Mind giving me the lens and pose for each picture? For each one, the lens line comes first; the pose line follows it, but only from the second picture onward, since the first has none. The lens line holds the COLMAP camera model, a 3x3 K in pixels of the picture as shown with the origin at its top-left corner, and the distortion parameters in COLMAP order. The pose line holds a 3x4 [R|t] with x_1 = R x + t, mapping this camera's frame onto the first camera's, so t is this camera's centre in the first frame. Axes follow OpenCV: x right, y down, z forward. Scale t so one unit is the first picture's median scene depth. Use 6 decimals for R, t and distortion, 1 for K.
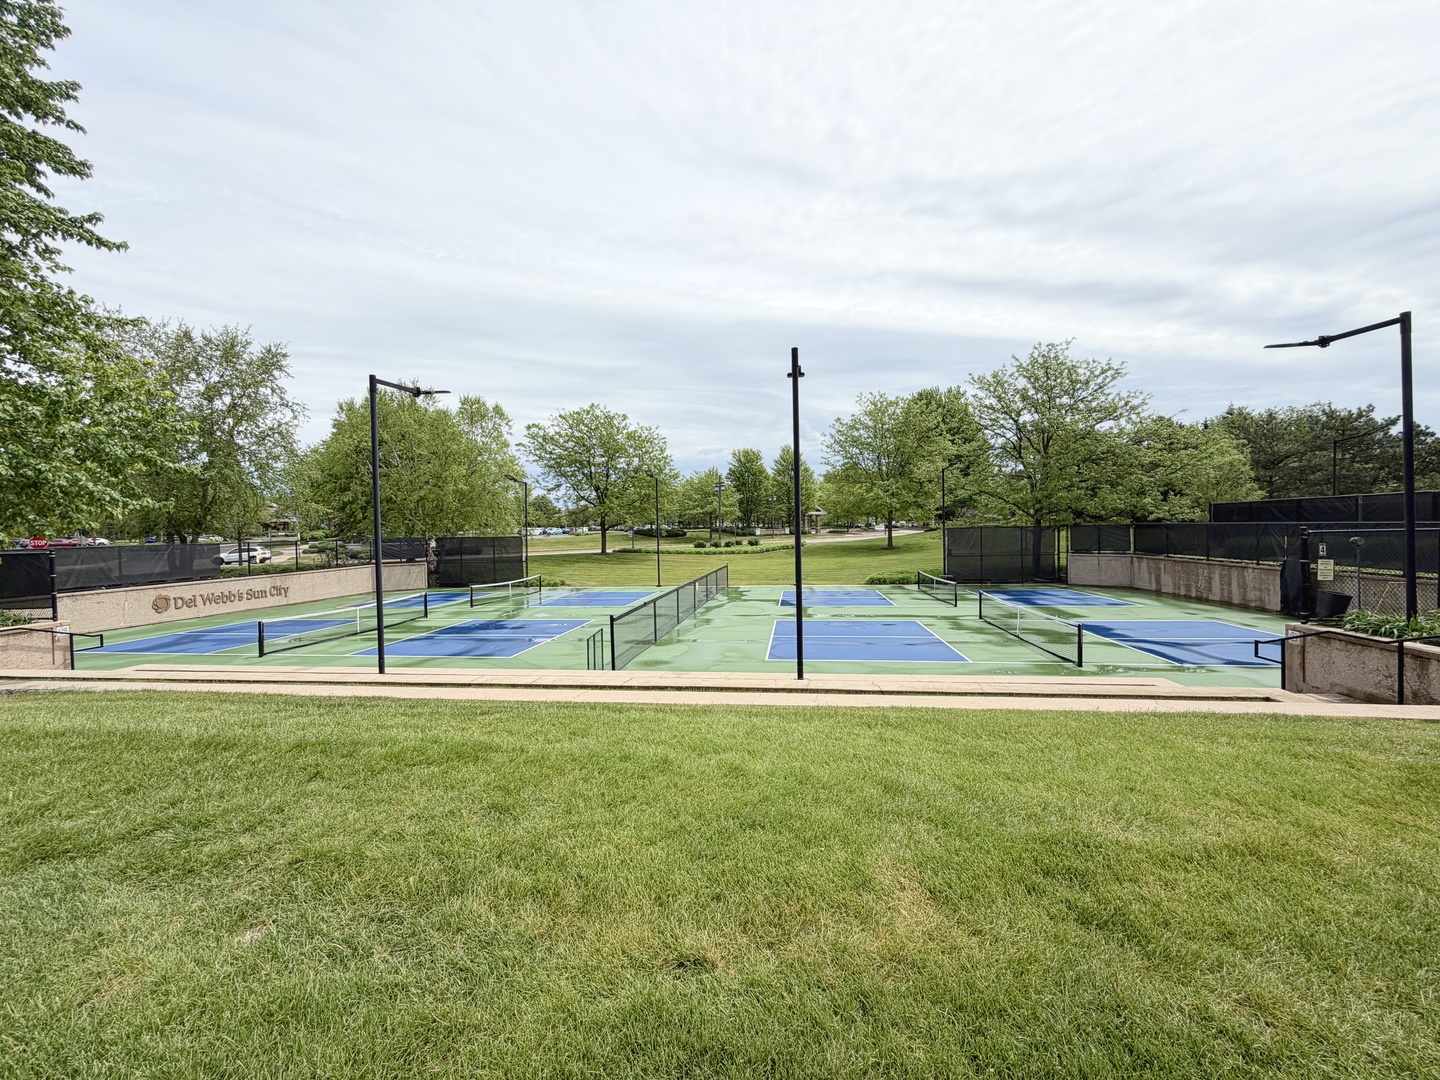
lens RADIAL K [[571.0, 0, 720.0], [0, 571.0, 540.0], [0, 0, 1]] dist [-0.001304, -0.000108]
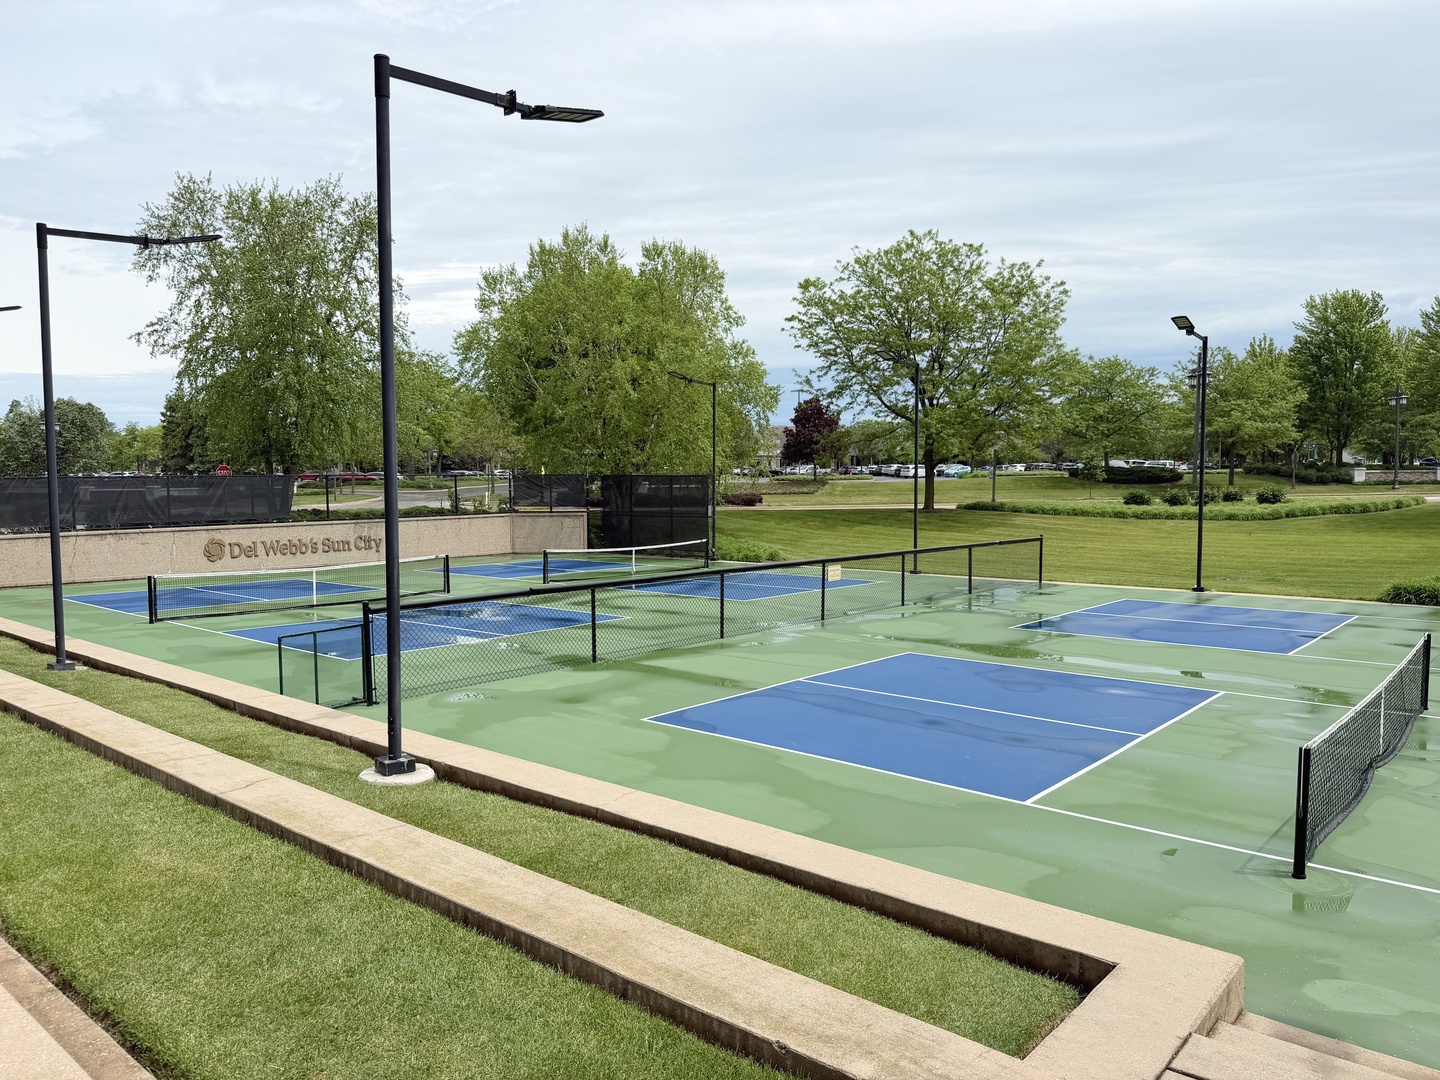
lens RADIAL K [[1018.8, 0, 720.0], [0, 1018.8, 540.0], [0, 0, 1]] dist [0.005842, 0.001103]
pose [[0.838723, 0.048013, -0.542437, 0.195319], [-0.020070, 0.998154, 0.057317, 0.001427], [0.544188, -0.037186, 0.838139, 0.102131]]
